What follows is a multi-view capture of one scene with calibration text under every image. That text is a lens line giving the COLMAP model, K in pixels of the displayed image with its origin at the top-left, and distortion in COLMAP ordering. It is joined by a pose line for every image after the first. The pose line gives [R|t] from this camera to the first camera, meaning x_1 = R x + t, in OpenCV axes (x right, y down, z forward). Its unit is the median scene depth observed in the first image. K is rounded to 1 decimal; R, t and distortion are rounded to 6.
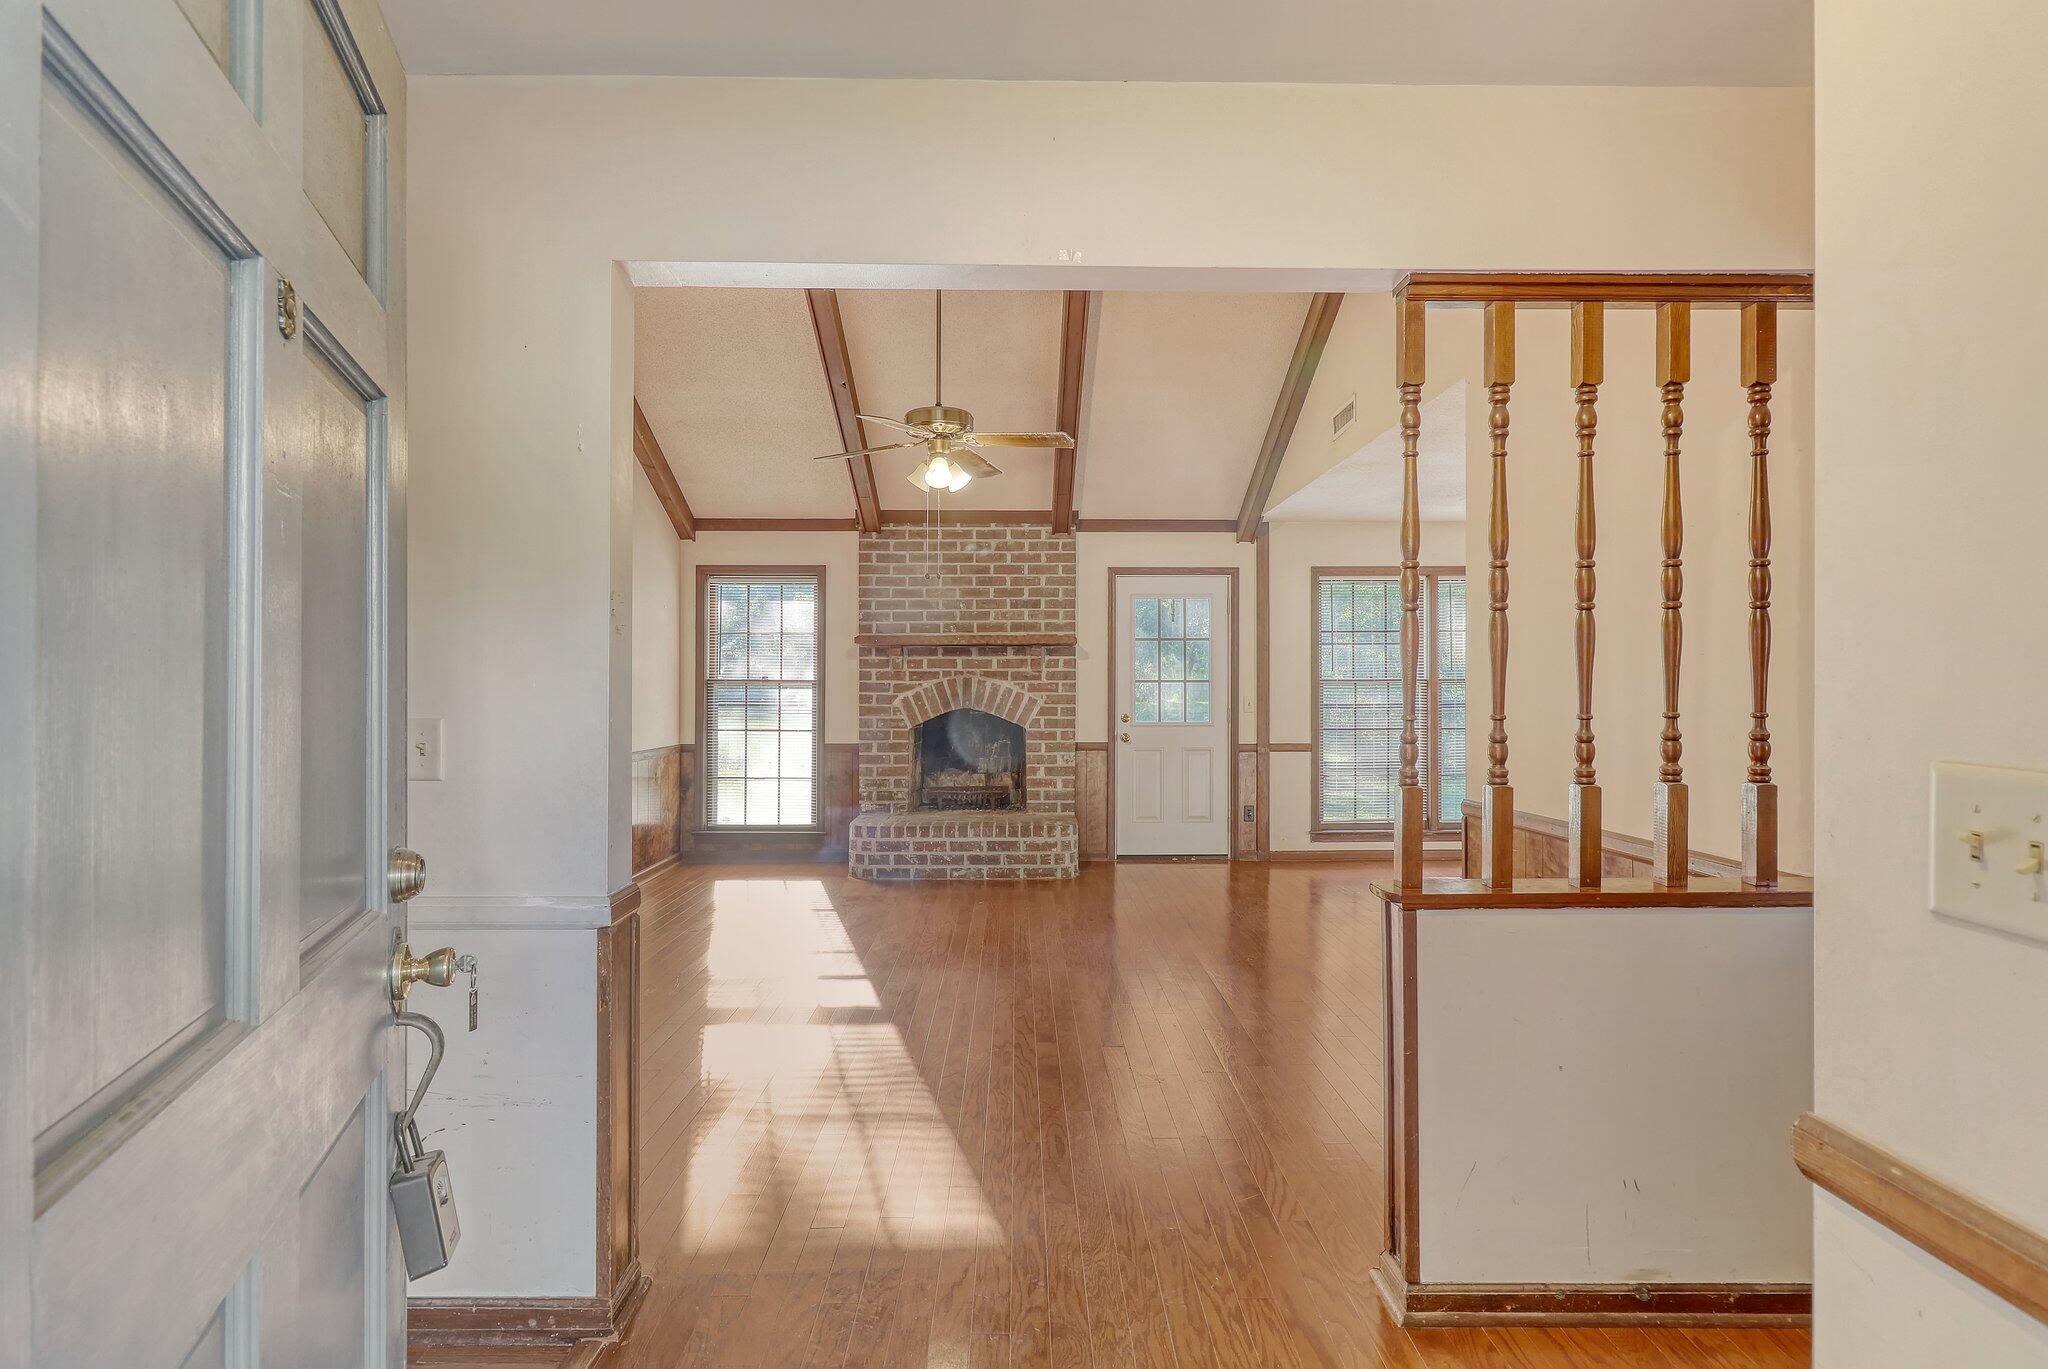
lens RADIAL K [[983.2, 0, 1043.3], [0, 983.2, 680.3], [0, 0, 1]] dist [0.004178, 0.001112]
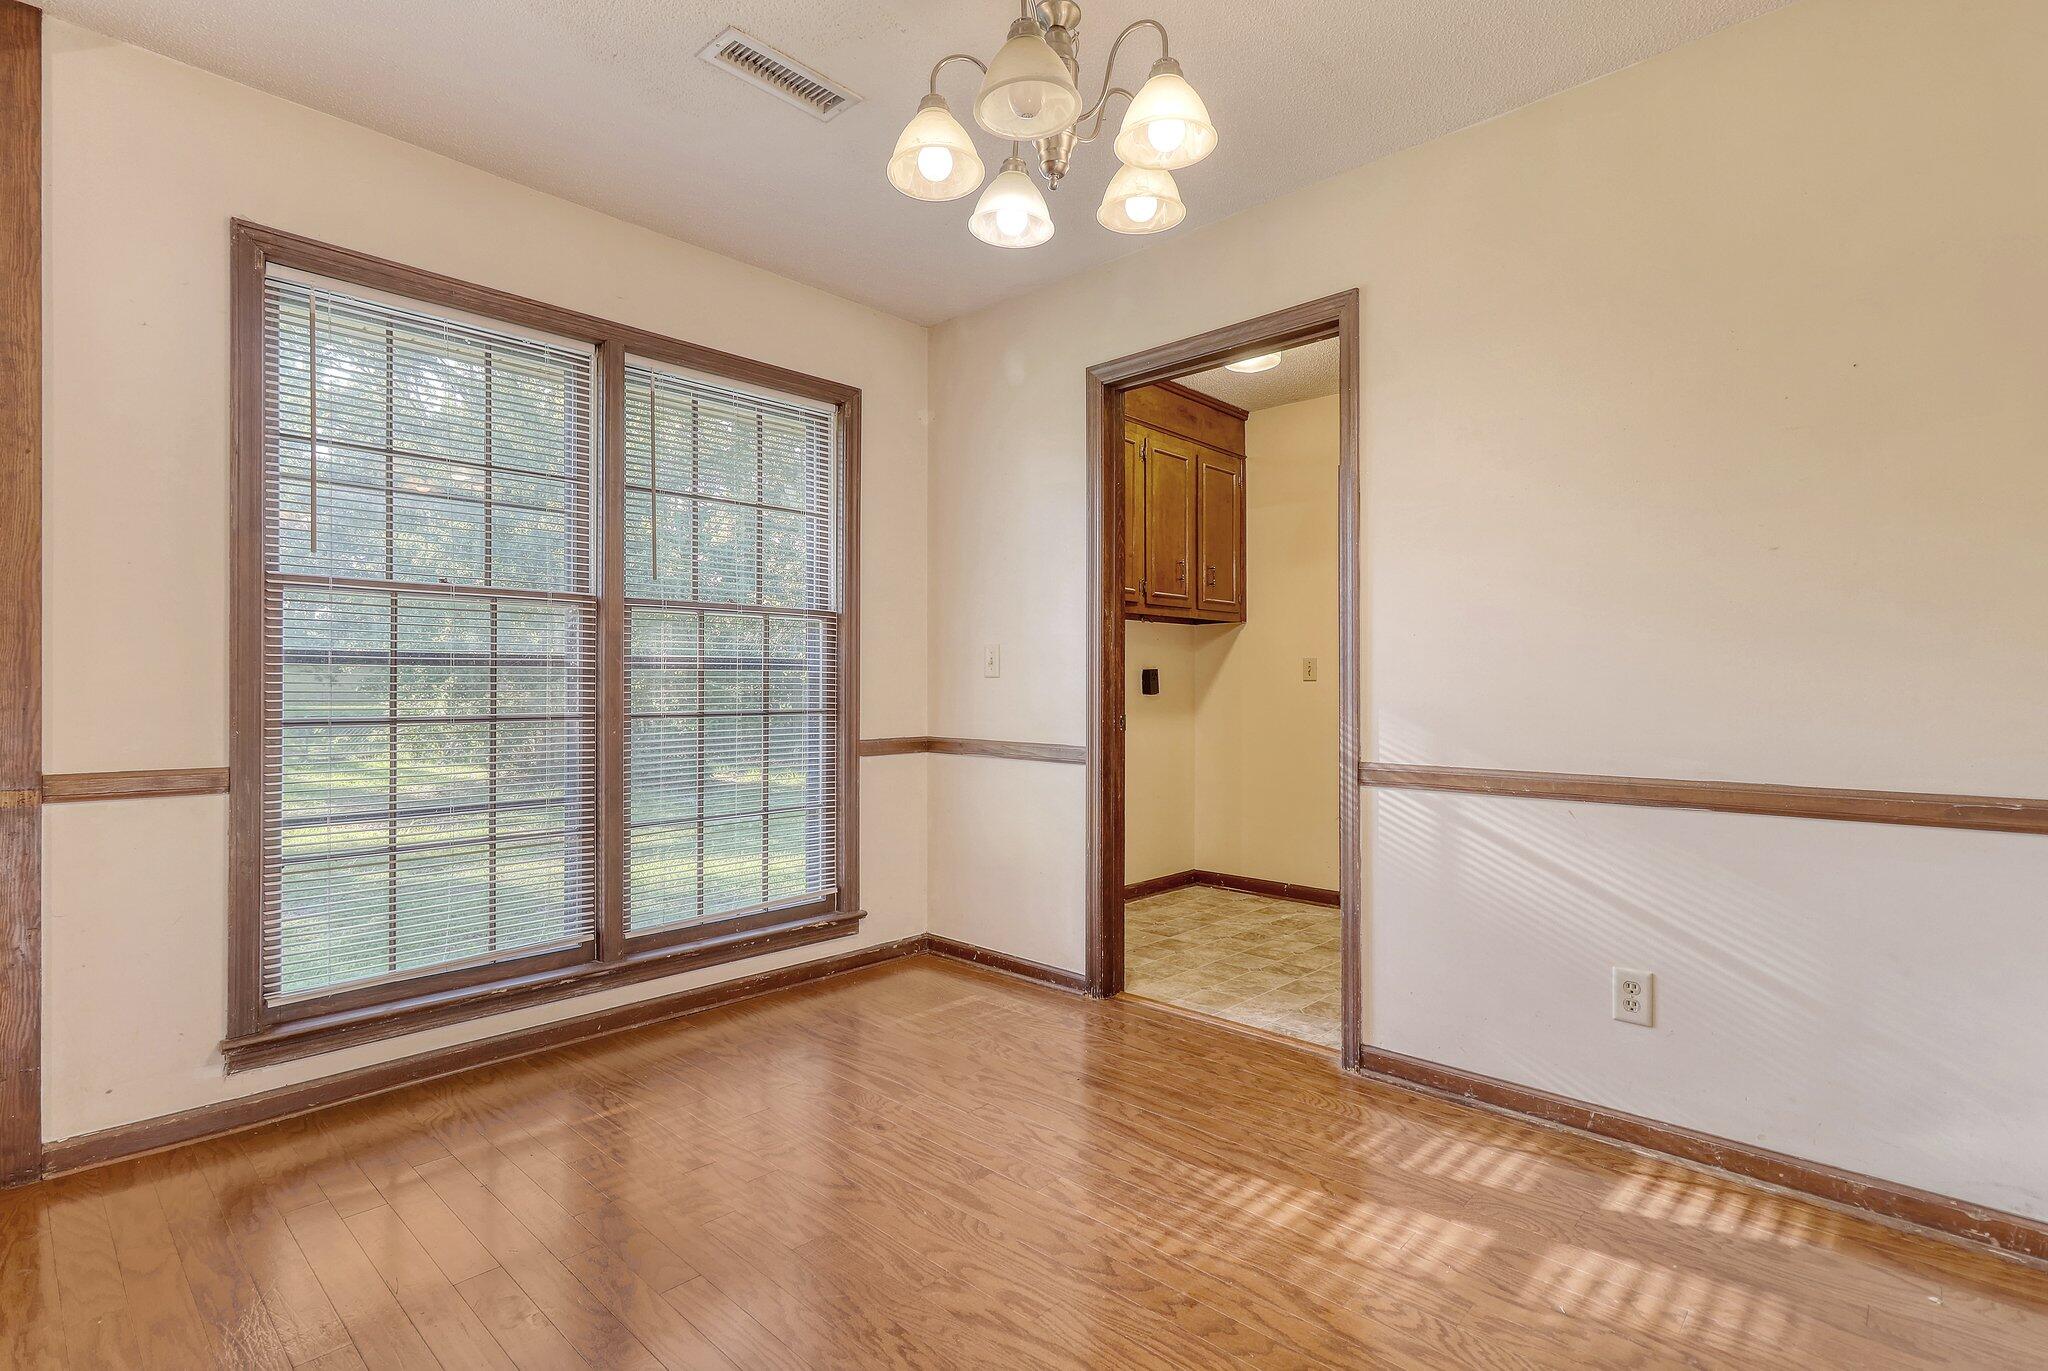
lens RADIAL K [[983.2, 0, 1038.5], [0, 983.2, 690.5], [0, 0, 1]] dist [0.004178, 0.001112]
pose [[0.703457, 0.002362, 0.710734, 0.234243], [-0.008352, 0.999953, 0.004944, 0.036315], [-0.710689, -0.009414, 0.703444, 0.597925]]
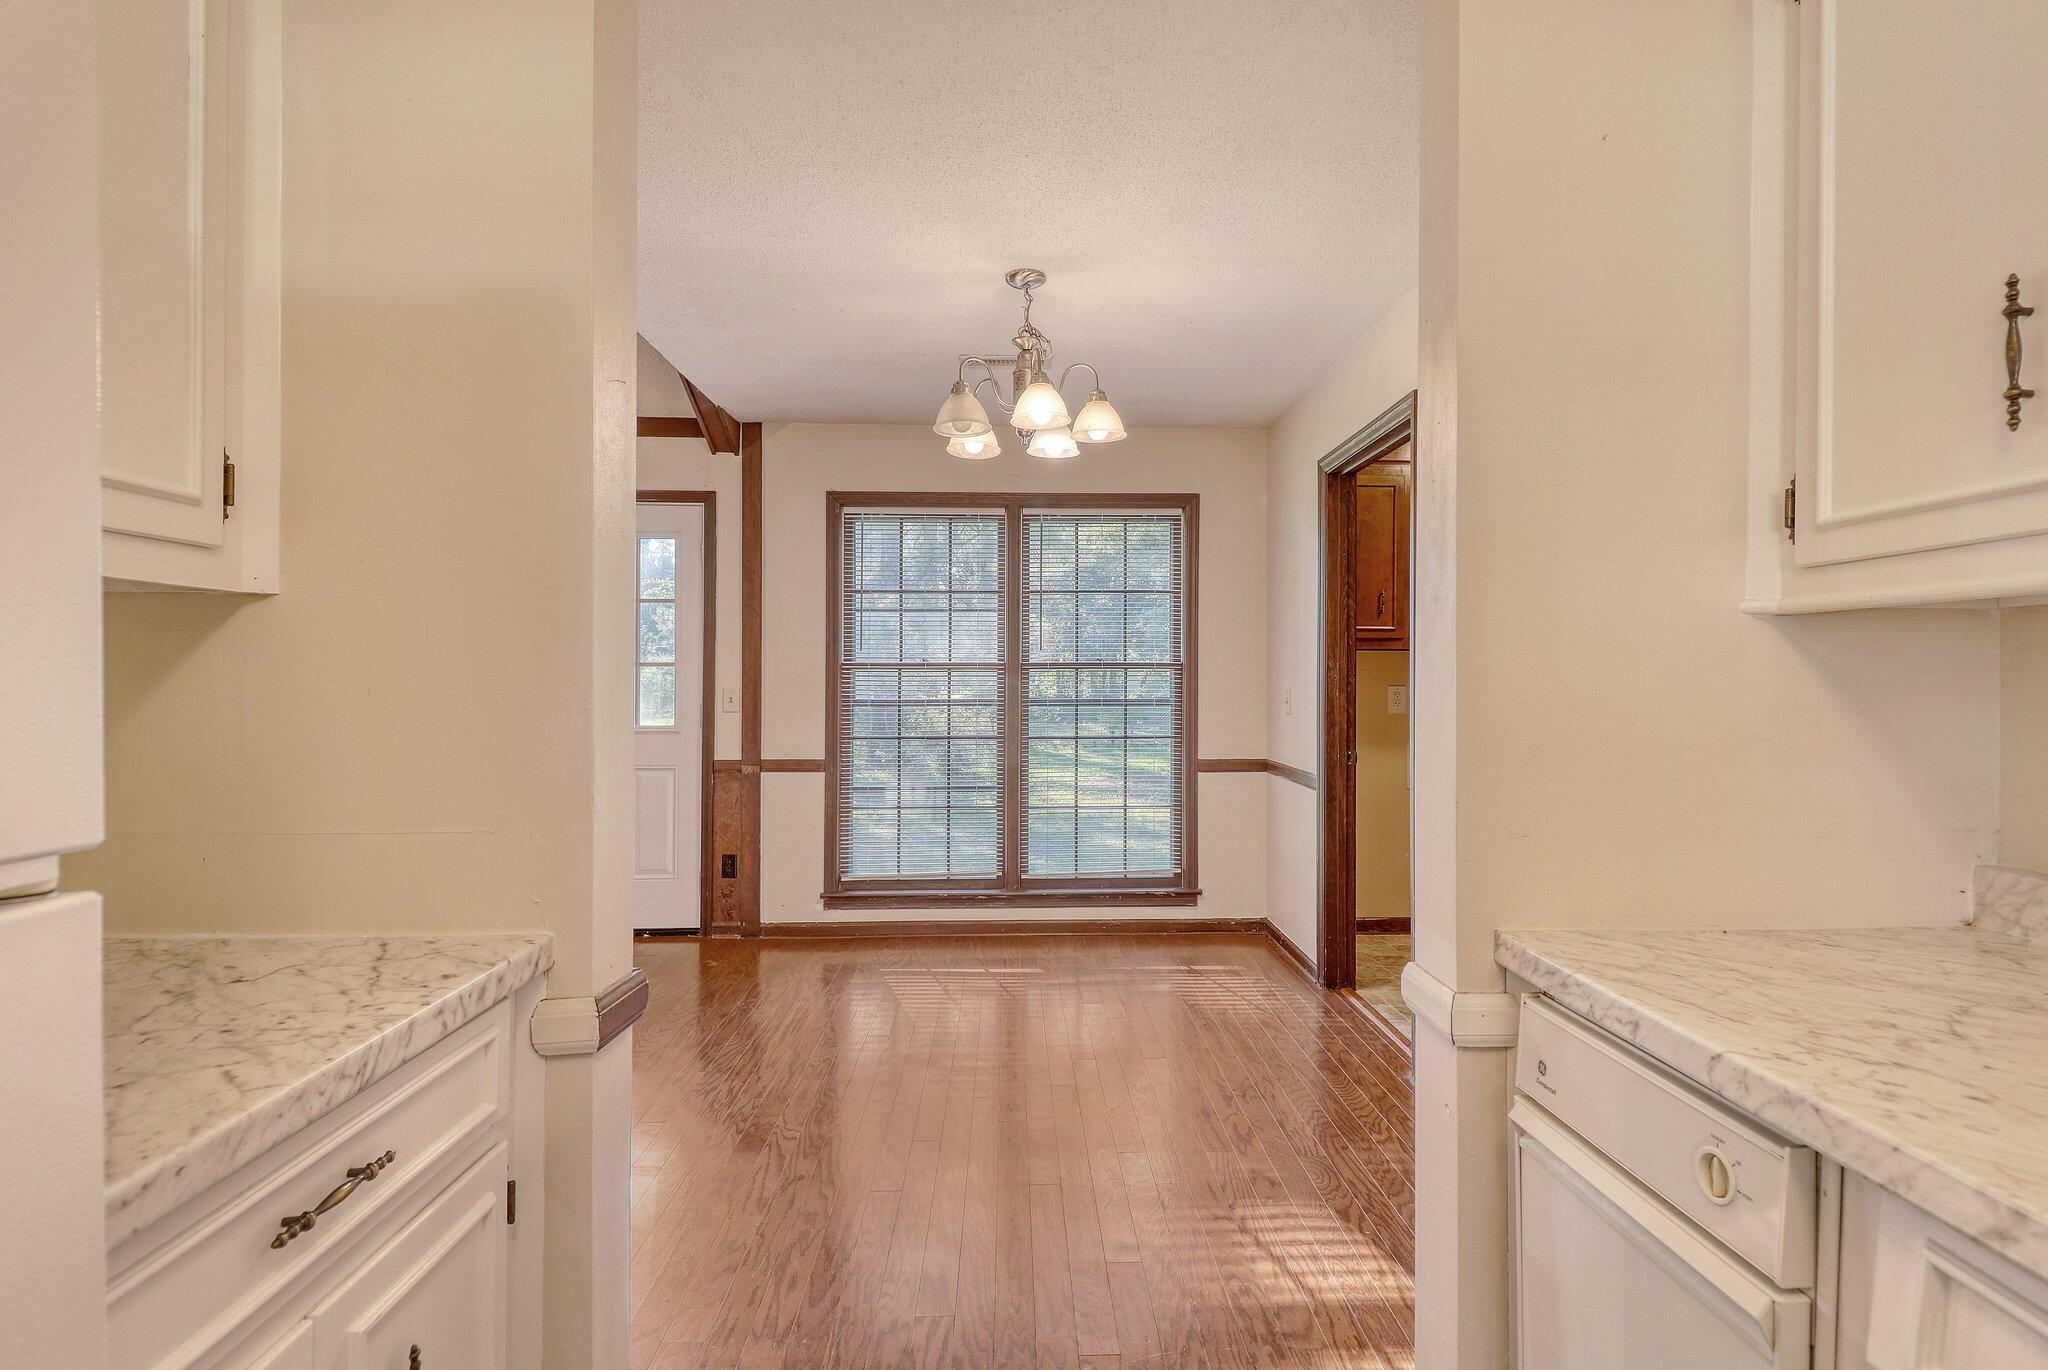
lens RADIAL K [[983.2, 0, 1055.4], [0, 983.2, 674.9], [0, 0, 1]] dist [0.004178, 0.001112]
pose [[0.999943, 0.002816, 0.010271, 0.429603], [-0.002834, 0.999994, 0.001772, 0.006334], [-0.010266, -0.001801, 0.999946, 0.347403]]
